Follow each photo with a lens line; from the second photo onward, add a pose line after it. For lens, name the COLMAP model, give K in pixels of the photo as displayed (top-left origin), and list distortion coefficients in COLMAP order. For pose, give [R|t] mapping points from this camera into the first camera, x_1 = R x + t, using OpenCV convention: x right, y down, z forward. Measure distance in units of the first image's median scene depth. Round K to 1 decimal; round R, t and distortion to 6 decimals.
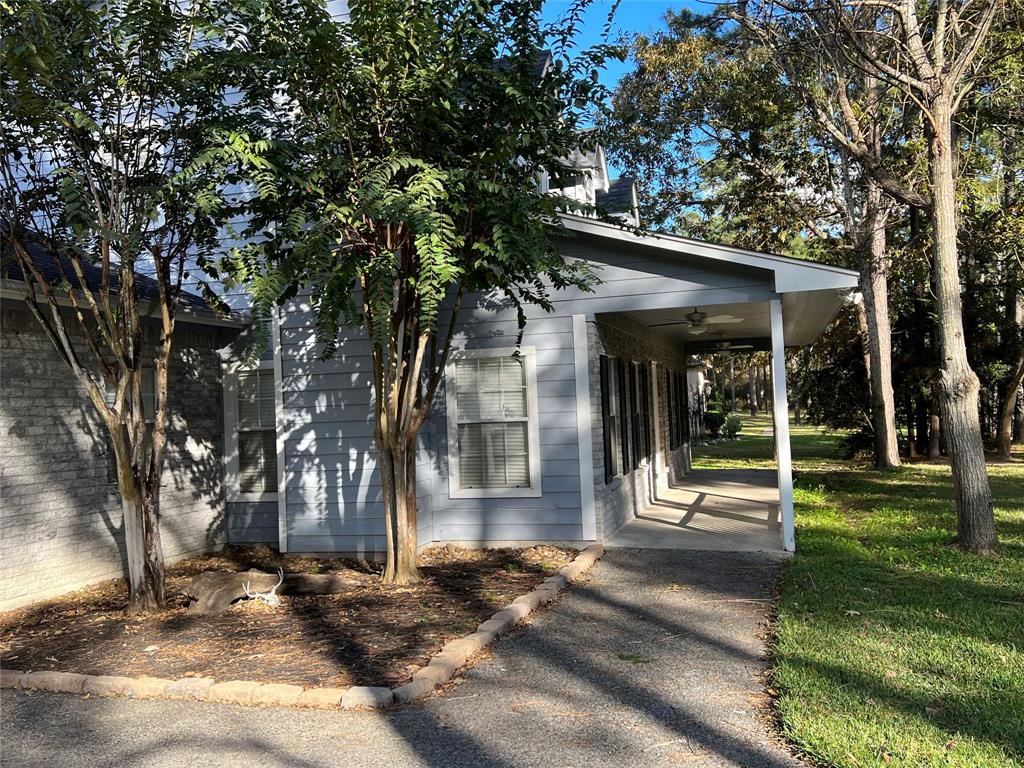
lens RADIAL K [[897.0, 0, 512.0], [0, 897.0, 384.0], [0, 0, 1]] dist [0.124206, -0.246656]
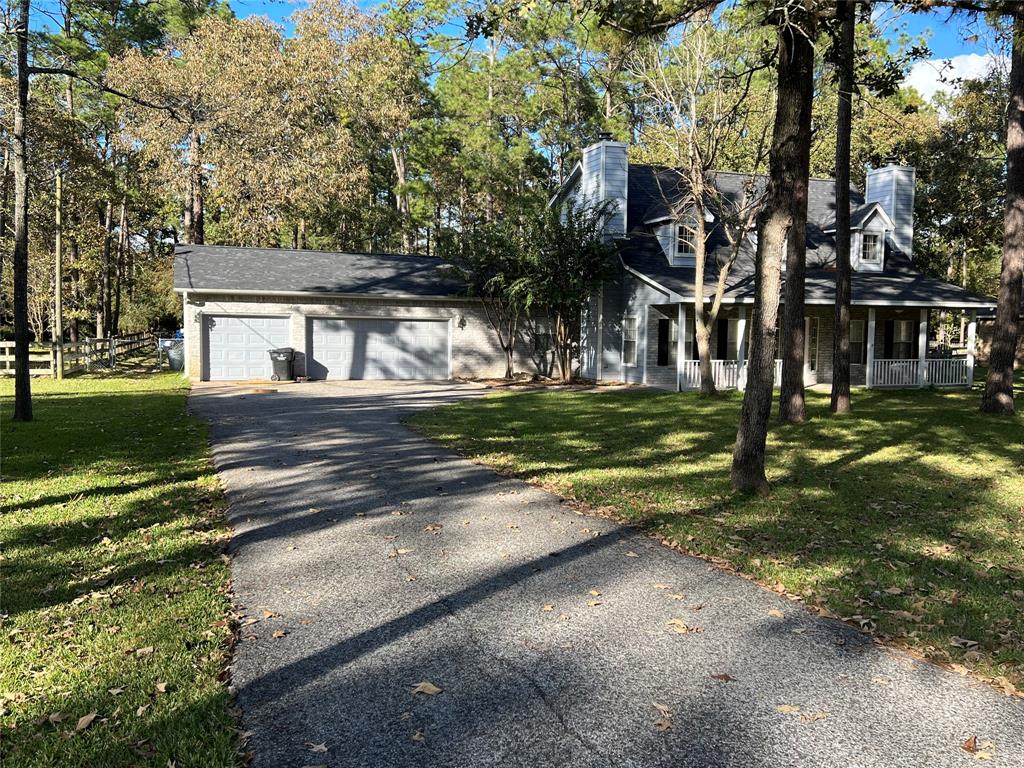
lens RADIAL K [[897.0, 0, 512.0], [0, 897.0, 384.0], [0, 0, 1]] dist [0.124206, -0.246656]
pose [[0.563459, 0.108028, -0.819051, 2.157655], [-0.015008, 0.992589, 0.120592, -0.164622], [0.826008, -0.055656, 0.560904, -0.944517]]
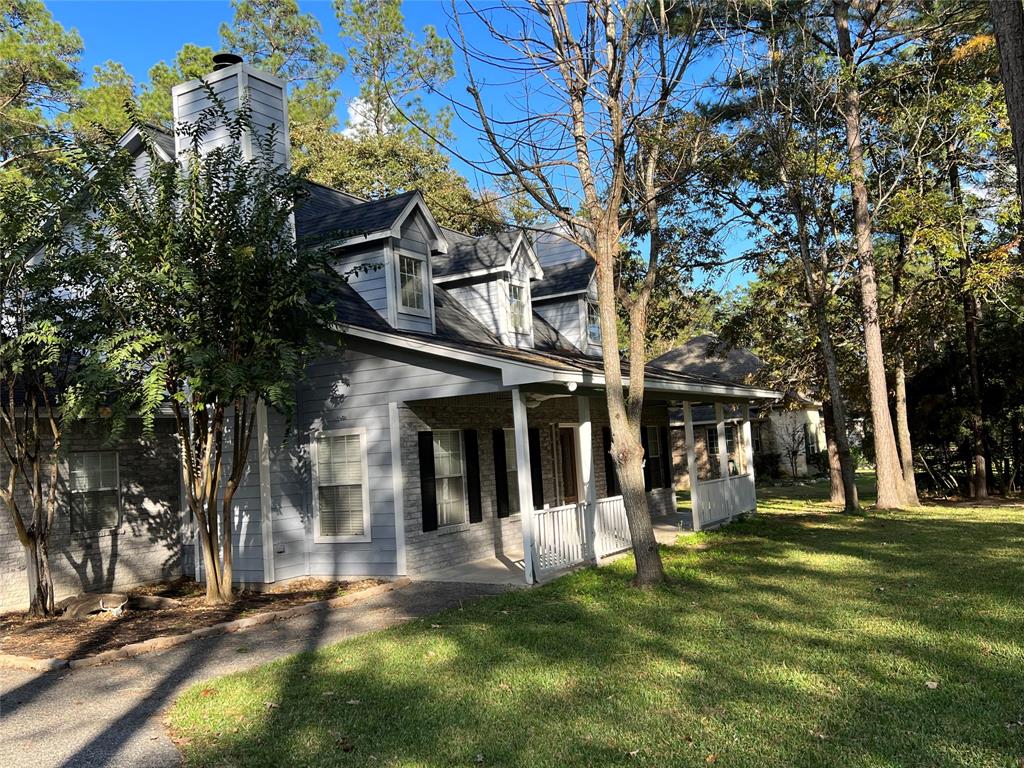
lens RADIAL K [[900.2, 0, 503.0], [0, 900.2, 389.8], [0, 0, 1]] dist [0.066896, -0.095060]
pose [[0.966006, -0.039092, -0.255549, 0.558326], [0.030707, 0.998854, -0.036720, -0.042268], [0.256691, 0.027624, 0.966099, -0.226783]]
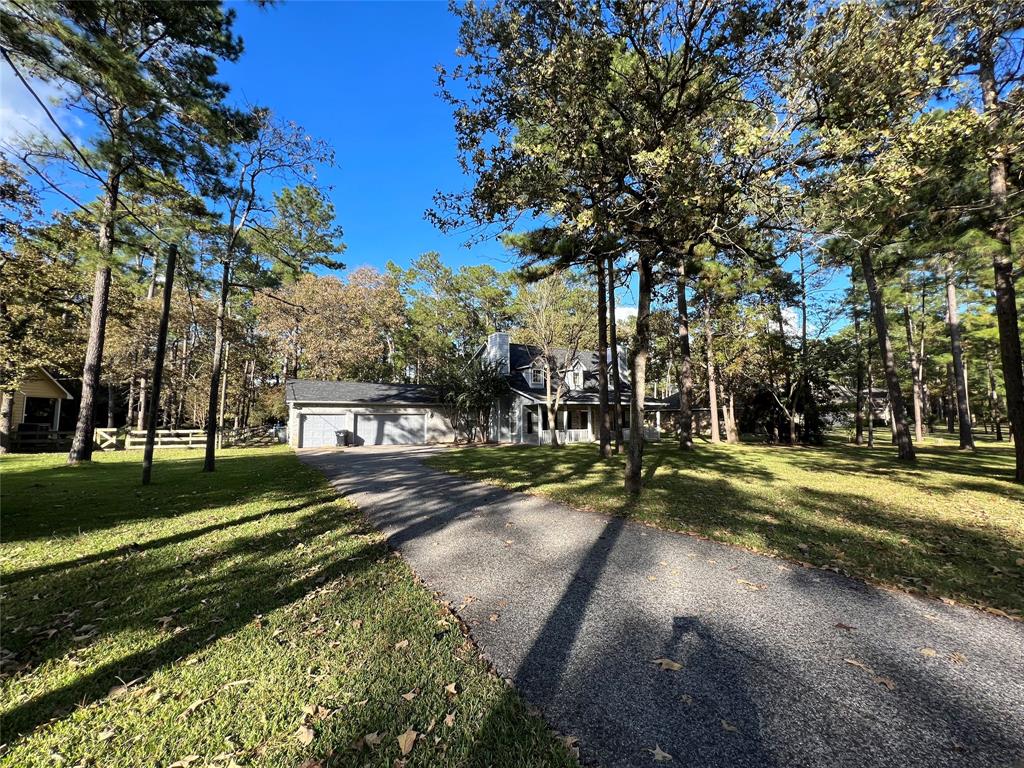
lens RADIAL K [[404.5, 0, 504.2], [0, 404.5, 380.9], [0, 0, 1]] dist [-0.001497, 0.000009]
pose [[0.696974, -0.025089, -0.716658, 1.935410], [-0.005248, 0.999183, -0.040083, -0.133039], [0.717077, 0.031698, 0.696272, -0.984842]]
